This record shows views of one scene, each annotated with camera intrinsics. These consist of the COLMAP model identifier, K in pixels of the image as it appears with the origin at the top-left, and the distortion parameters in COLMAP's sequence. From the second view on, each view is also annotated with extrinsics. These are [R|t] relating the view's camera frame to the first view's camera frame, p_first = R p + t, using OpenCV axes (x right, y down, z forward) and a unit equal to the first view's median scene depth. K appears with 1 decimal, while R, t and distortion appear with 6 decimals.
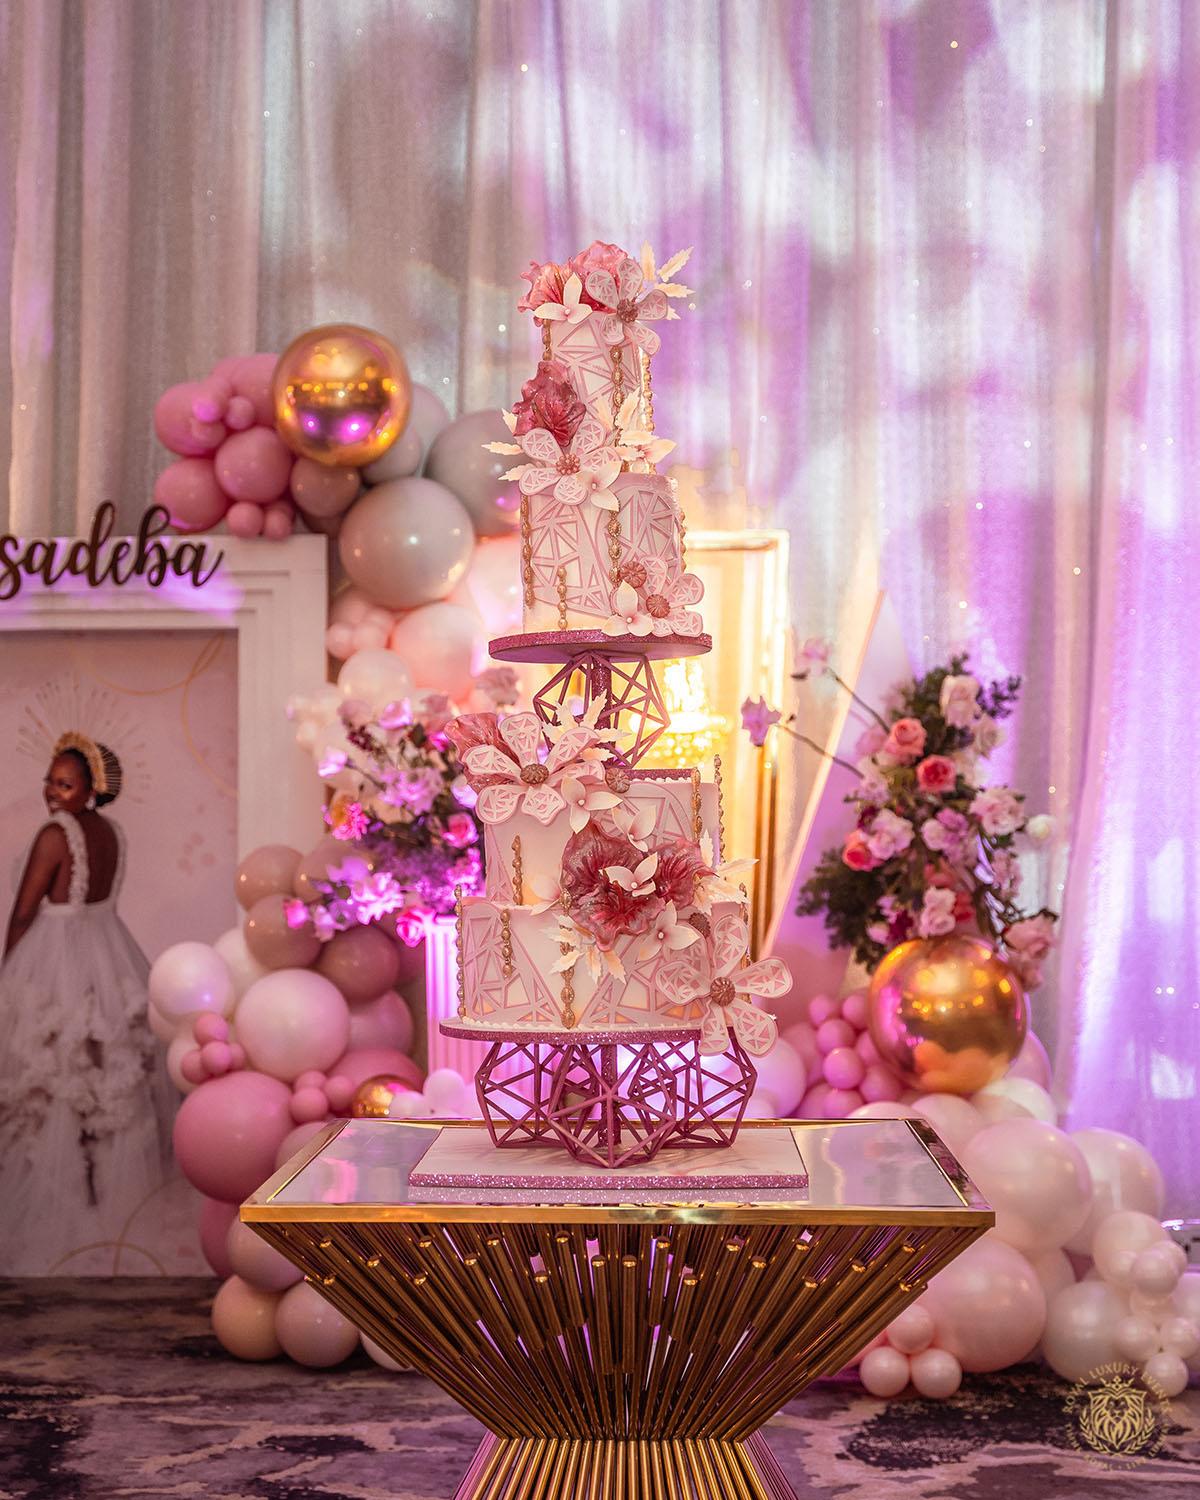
lens RADIAL K [[2663.0, 0, 375.7], [0, 2663.0, 706.3], [0, 0, 1]] dist [0.054665, 0.000000]
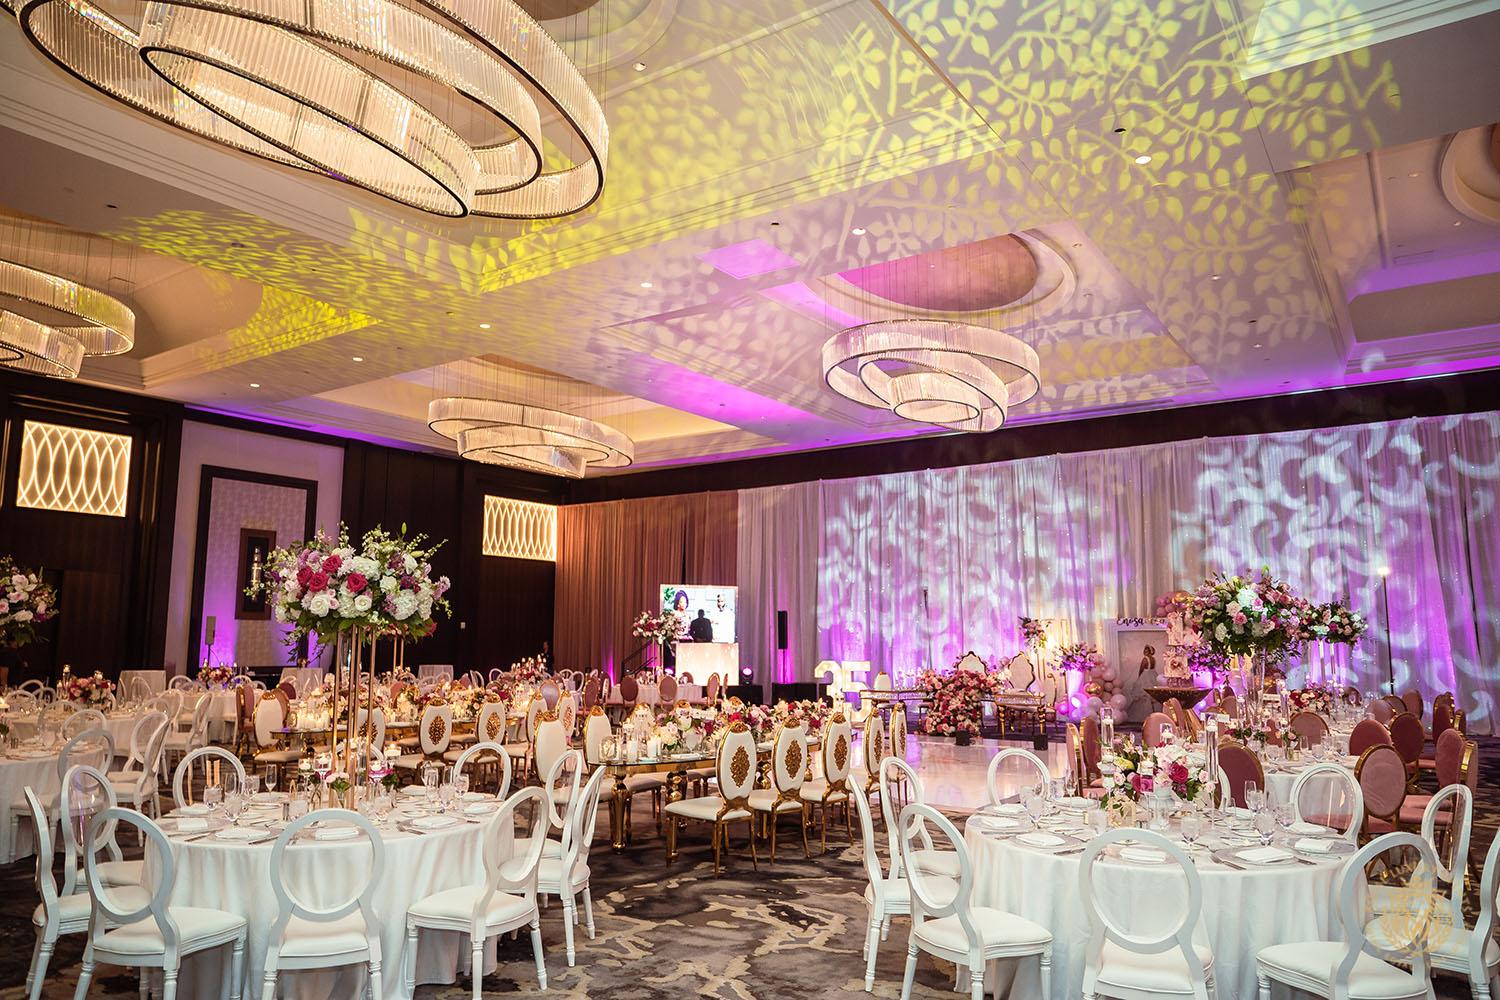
lens RADIAL K [[1013.9, 0, 751.3], [0, 1013.9, 508.7], [0, 0, 1]] dist [-0.024512, 0.012010]
pose [[0.852093, -0.059090, -0.520045, 0.426146], [0.010794, 0.995379, -0.095414, -0.110618], [0.523280, 0.075689, 0.848793, -1.943369]]
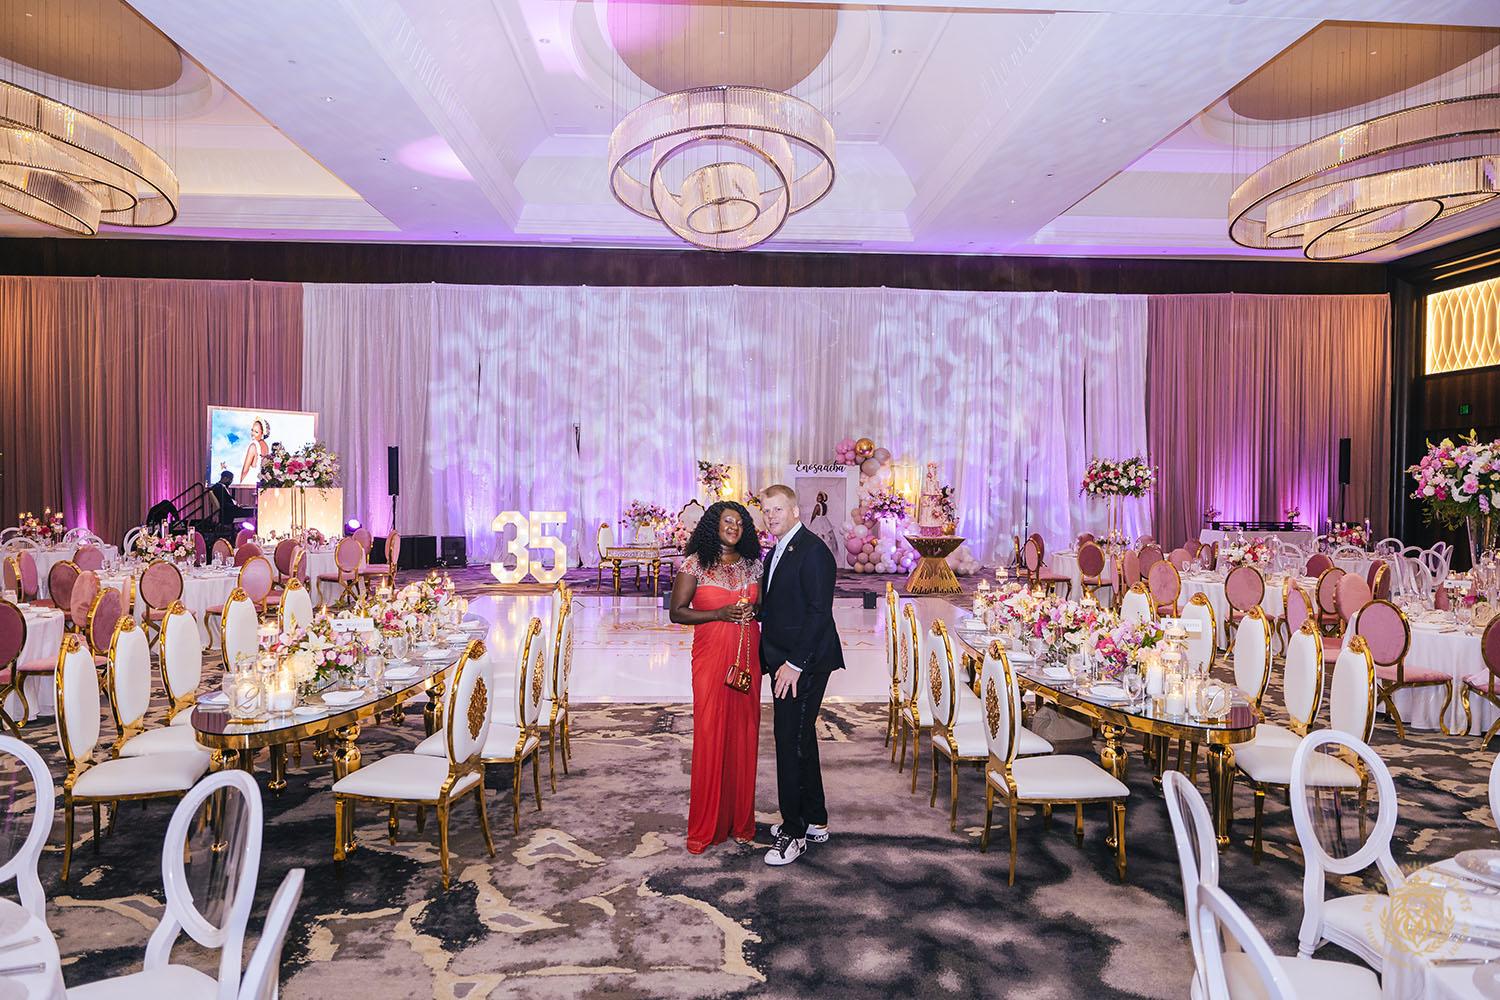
lens RADIAL K [[1013.9, 0, 751.6], [0, 1013.9, 508.9], [0, 0, 1]] dist [-0.024512, 0.012010]
pose [[0.995031, 0.012905, 0.098730, -0.585774], [-0.019300, 0.997757, 0.064095, -0.117879], [-0.097682, -0.065682, 0.993048, -1.725133]]
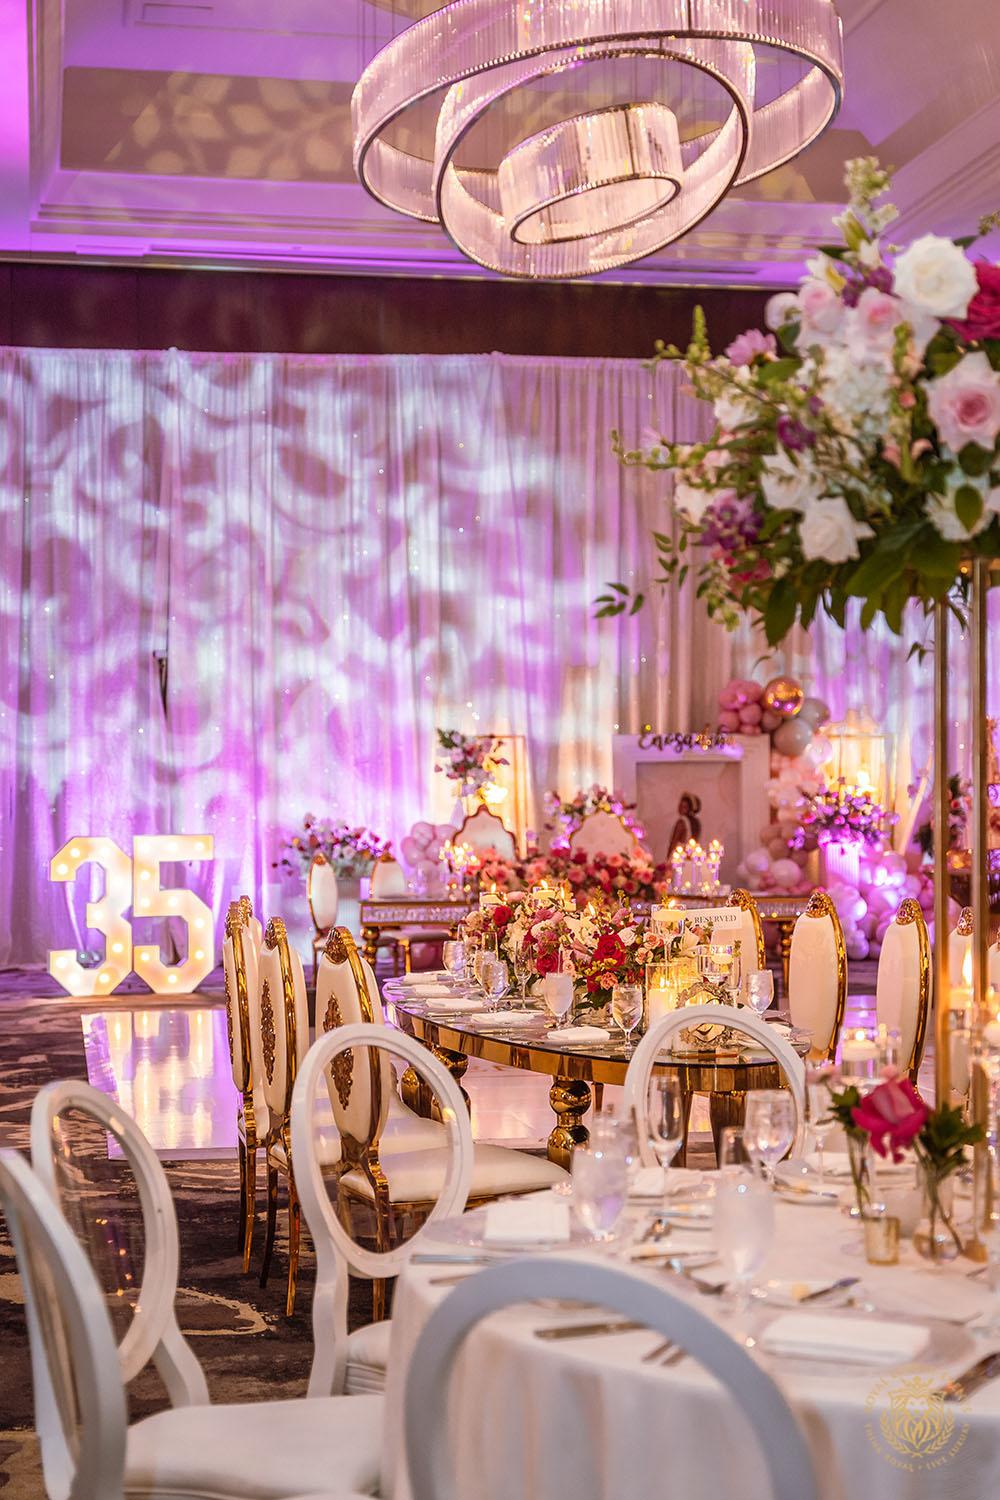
lens RADIAL K [[2374.1, 0, 536.1], [0, 2374.1, 747.4], [0, 0, 1]] dist [0.031505, 0.000000]
pose [[0.968304, 0.004514, 0.249733, -1.077261], [-0.005650, 0.999977, 0.003834, -0.058130], [-0.249710, -0.005123, 0.968307, -1.885853]]
